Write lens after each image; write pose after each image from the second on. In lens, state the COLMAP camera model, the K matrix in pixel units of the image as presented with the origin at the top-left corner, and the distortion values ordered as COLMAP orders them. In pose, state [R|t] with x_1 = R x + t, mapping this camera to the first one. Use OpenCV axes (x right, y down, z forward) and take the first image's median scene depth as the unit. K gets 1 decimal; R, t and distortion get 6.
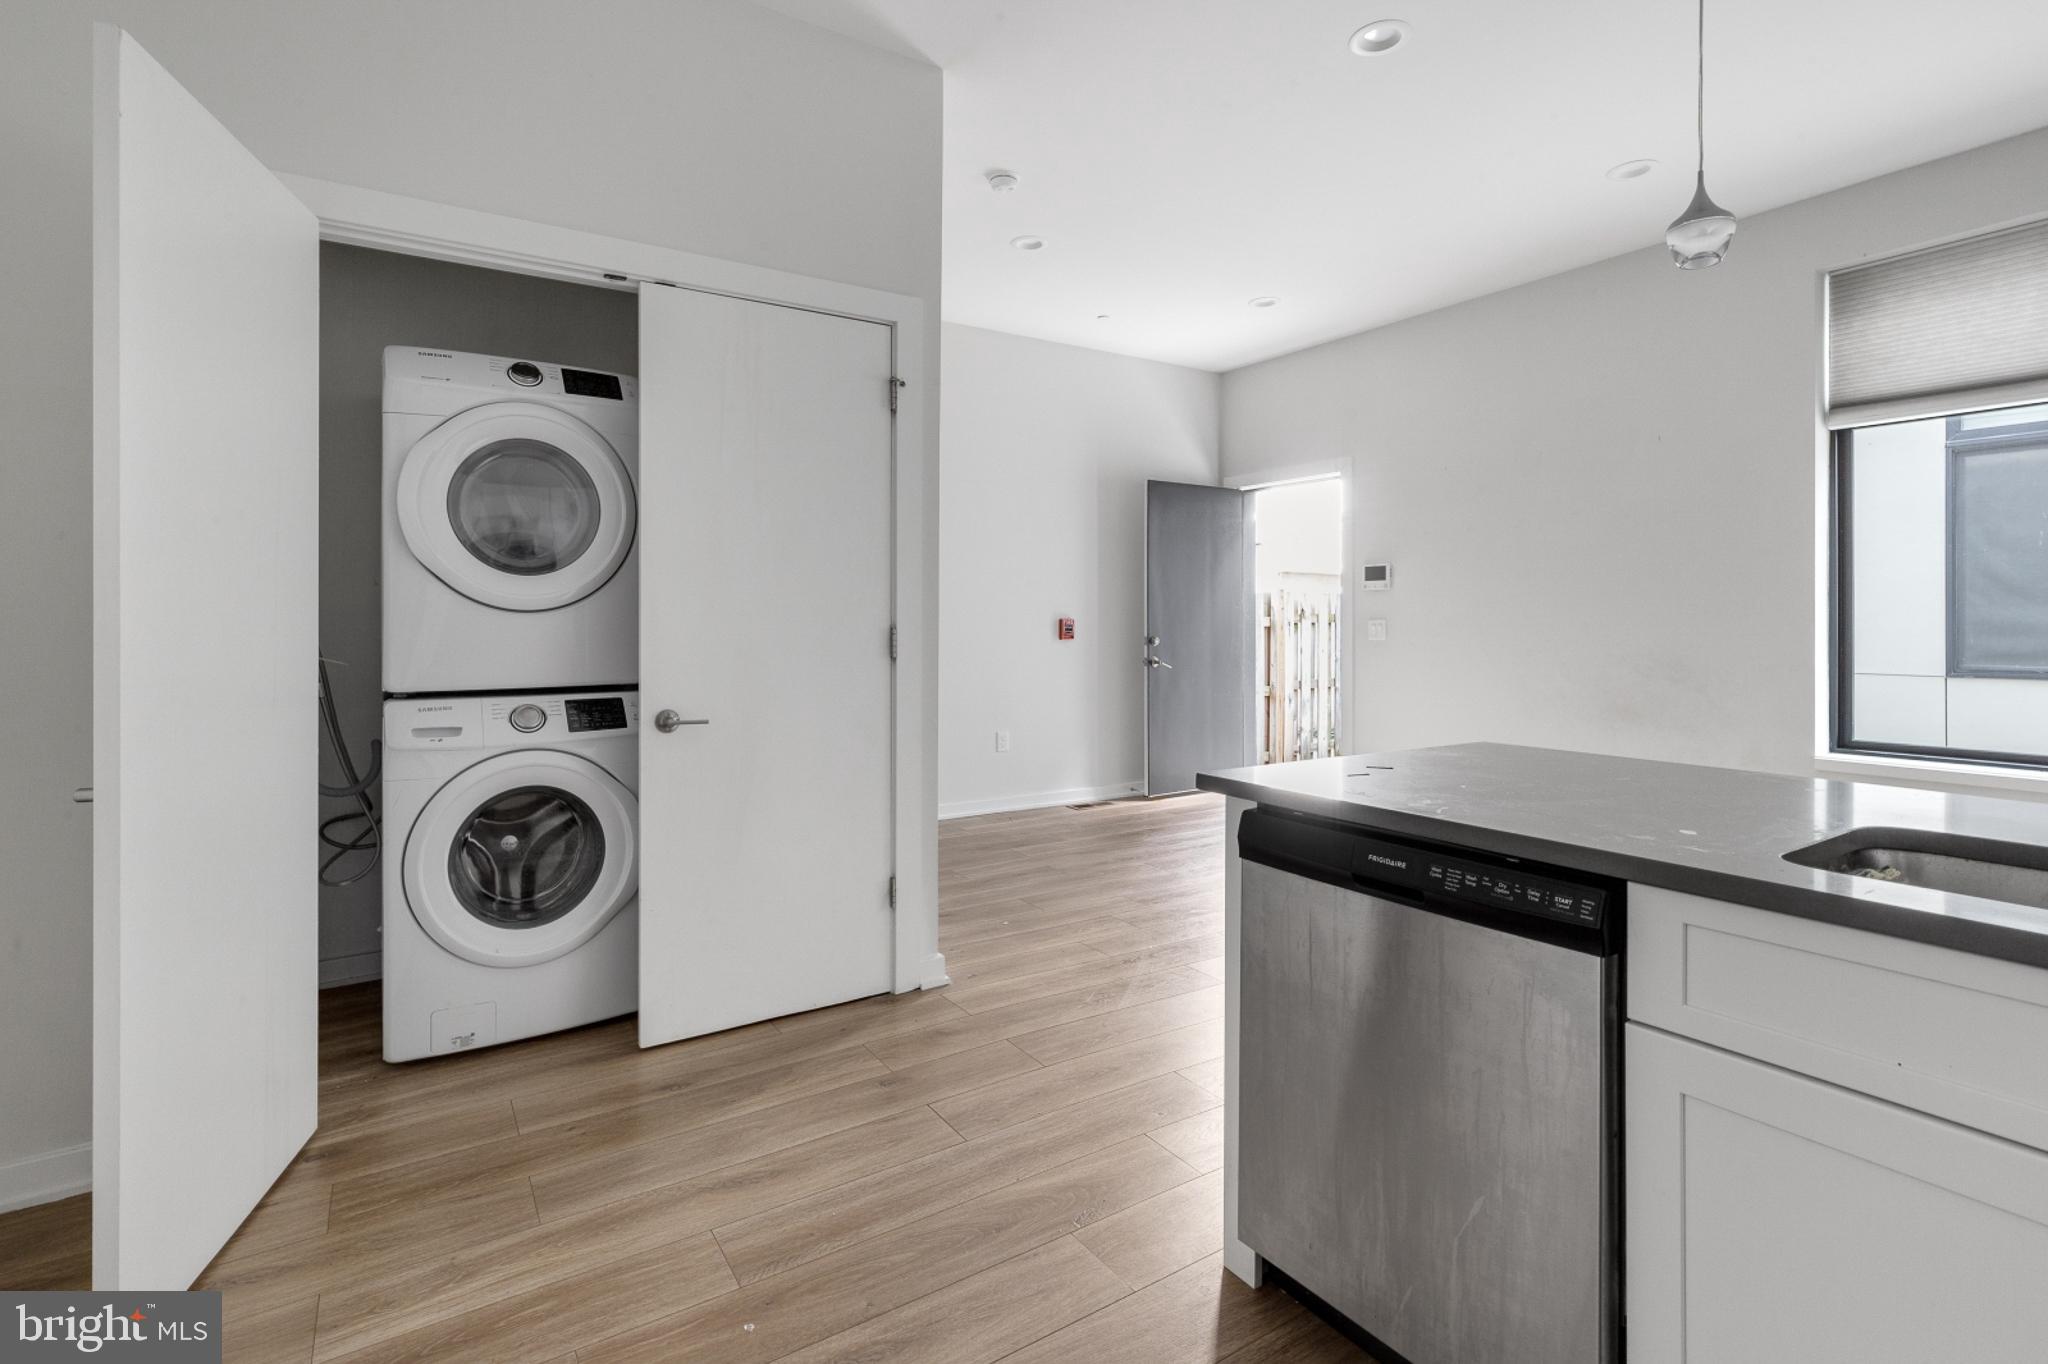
lens RADIAL K [[952.4, 0, 1029.1], [0, 952.4, 617.3], [0, 0, 1]] dist [0.002990, 0.000218]
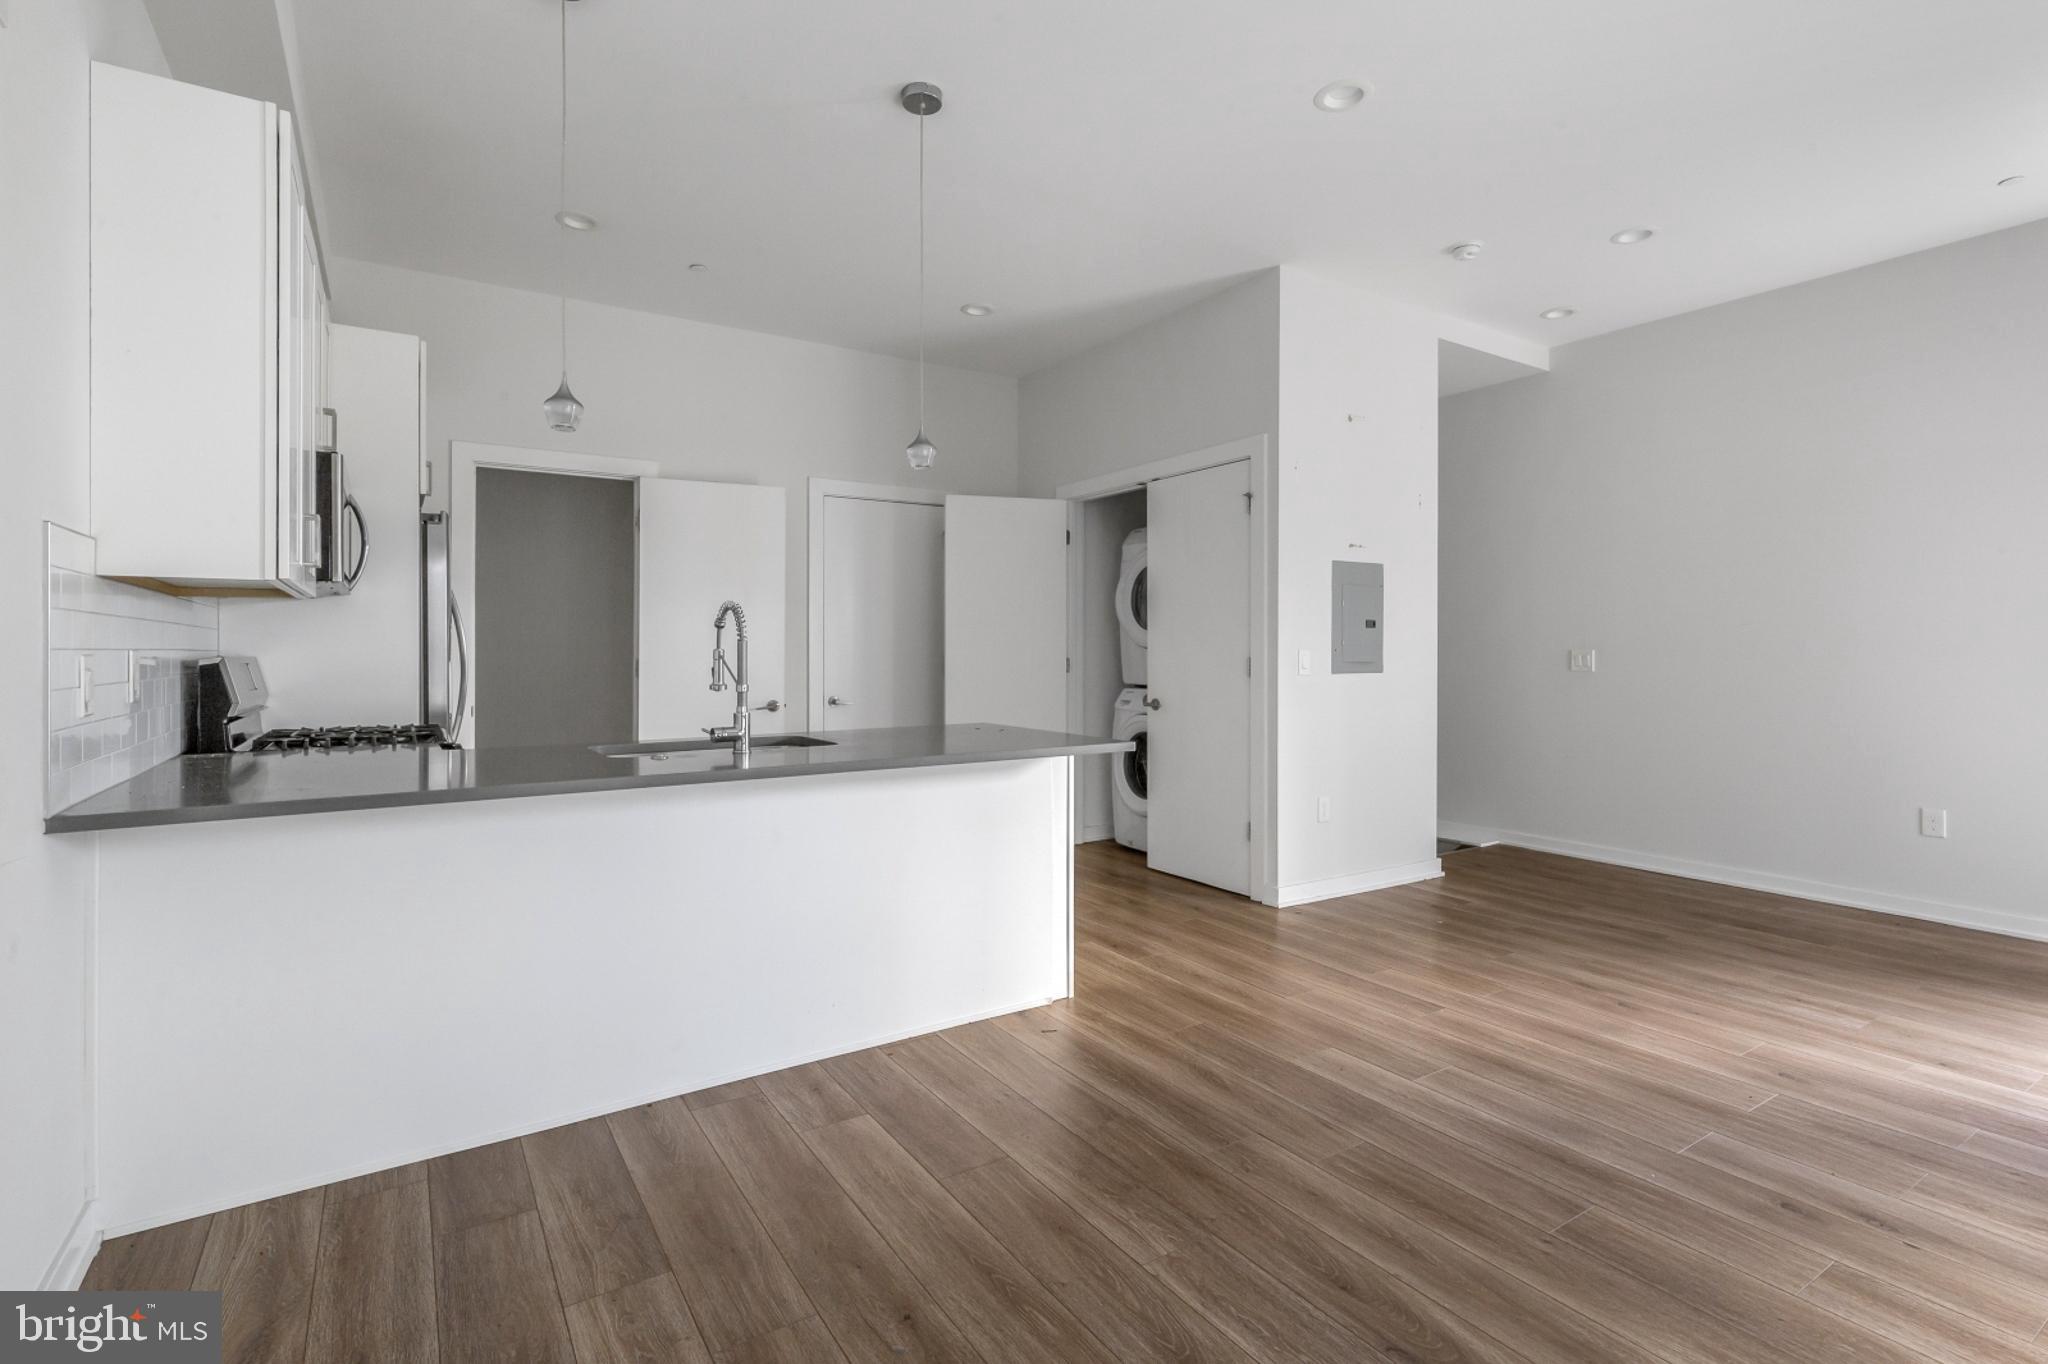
lens RADIAL K [[959.6, 0, 1018.2], [0, 959.6, 642.0], [0, 0, 1]] dist [0.003651, -0.000019]
pose [[-0.010773, -0.010044, -0.999892, 1.569994], [0.002820, 0.999945, -0.010074, 0.001053], [0.999938, -0.002928, -0.010744, 0.737091]]
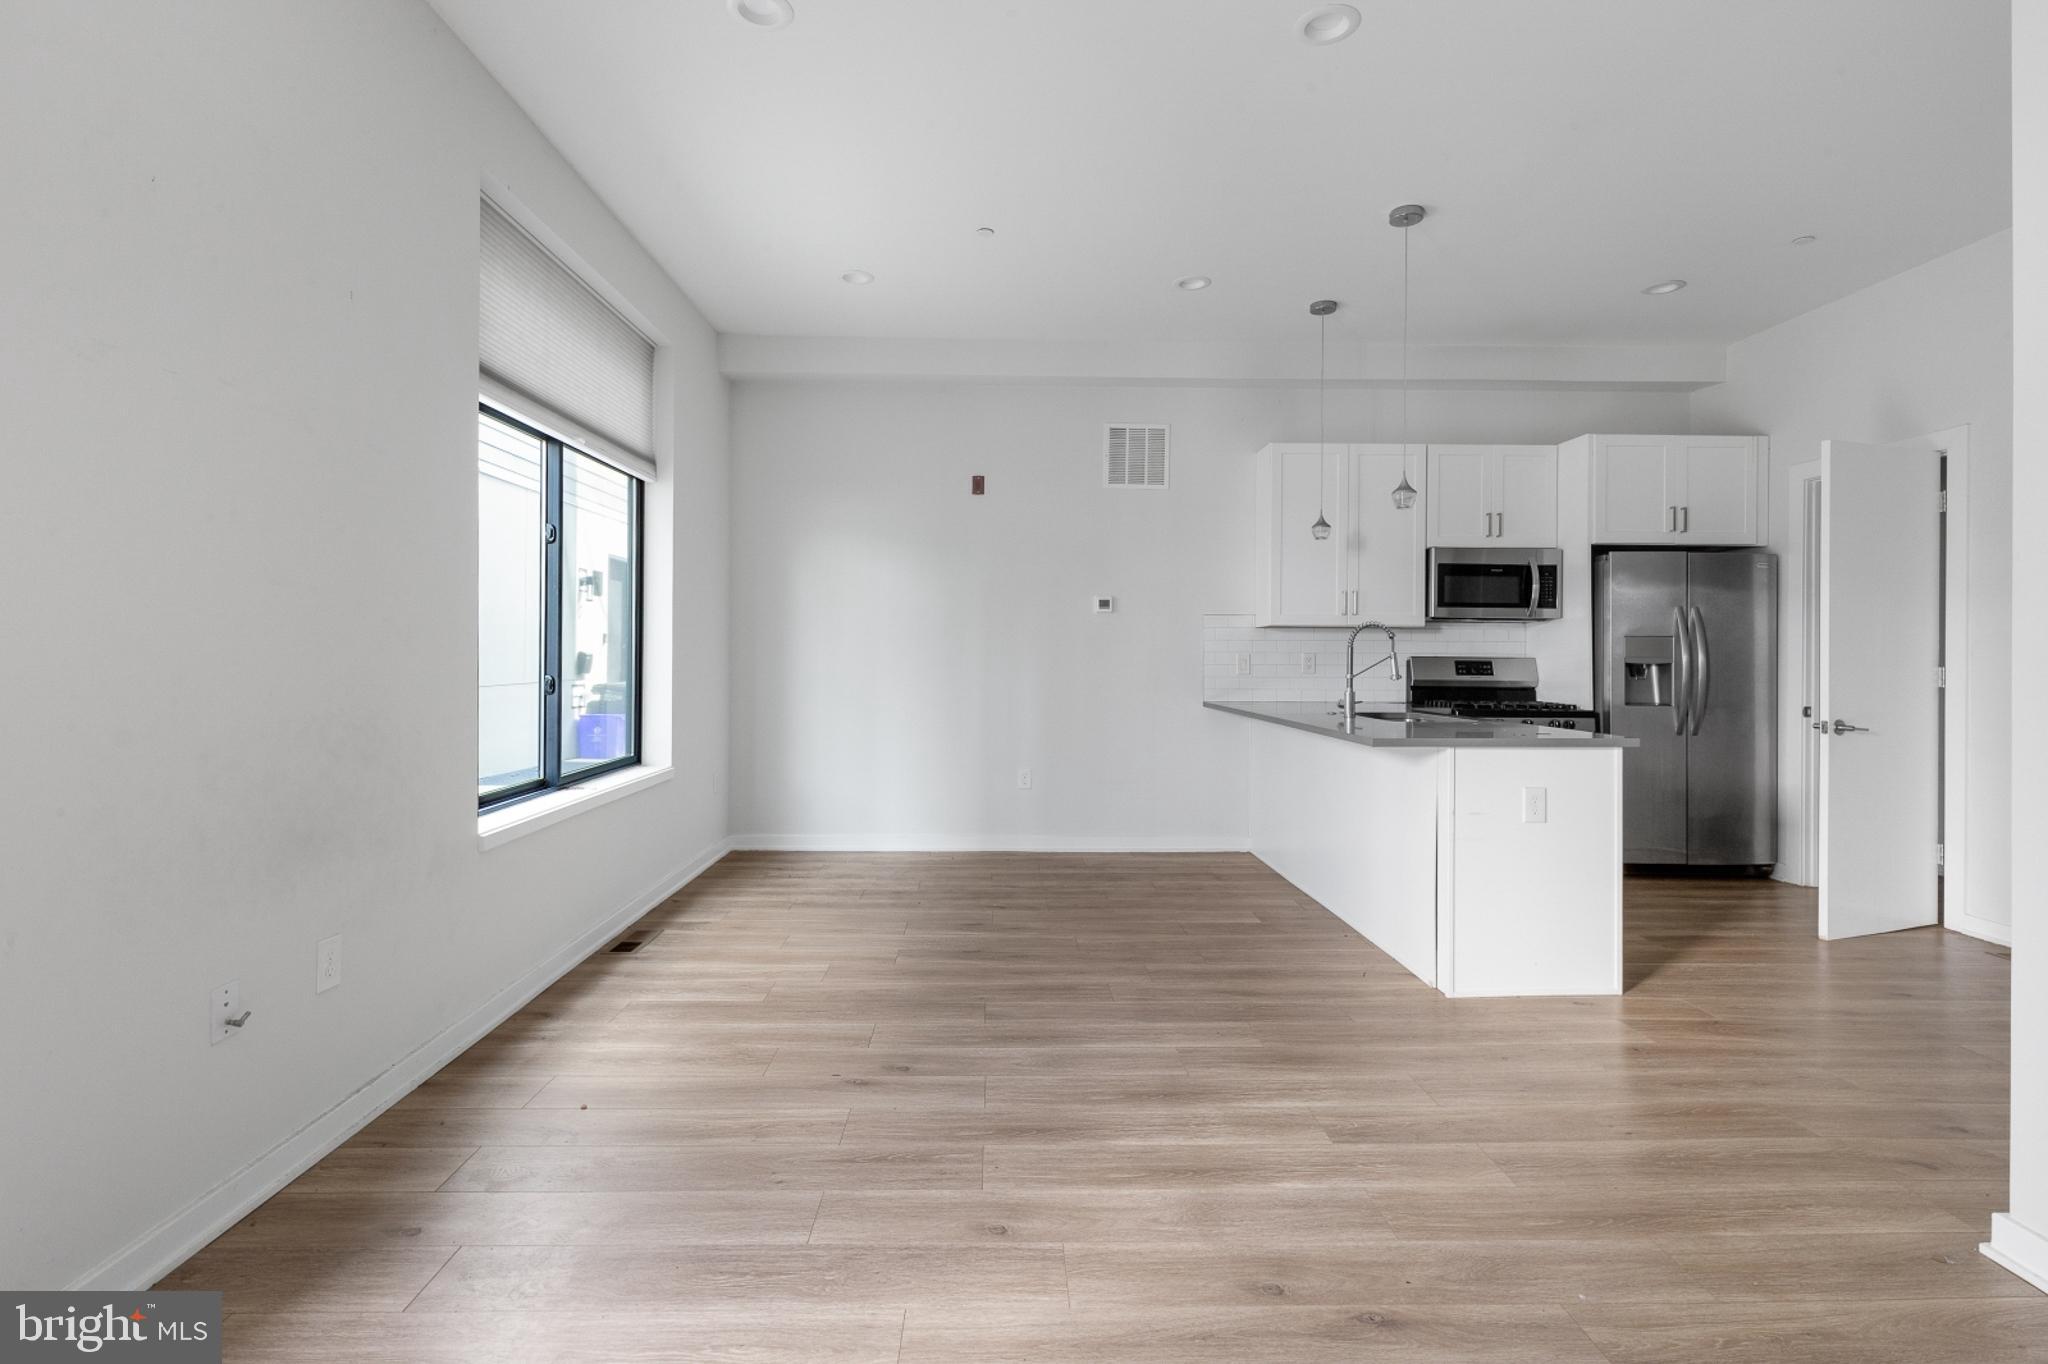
lens RADIAL K [[971.1, 0, 1016.0], [0, 971.1, 651.9], [0, 0, 1]] dist [0.004916, 0.000506]
pose [[-0.846662, -0.003977, 0.532117, 0.121658], [-0.006873, 0.999970, -0.003462, 0.005628], [-0.532087, -0.006588, -0.846664, 2.177381]]
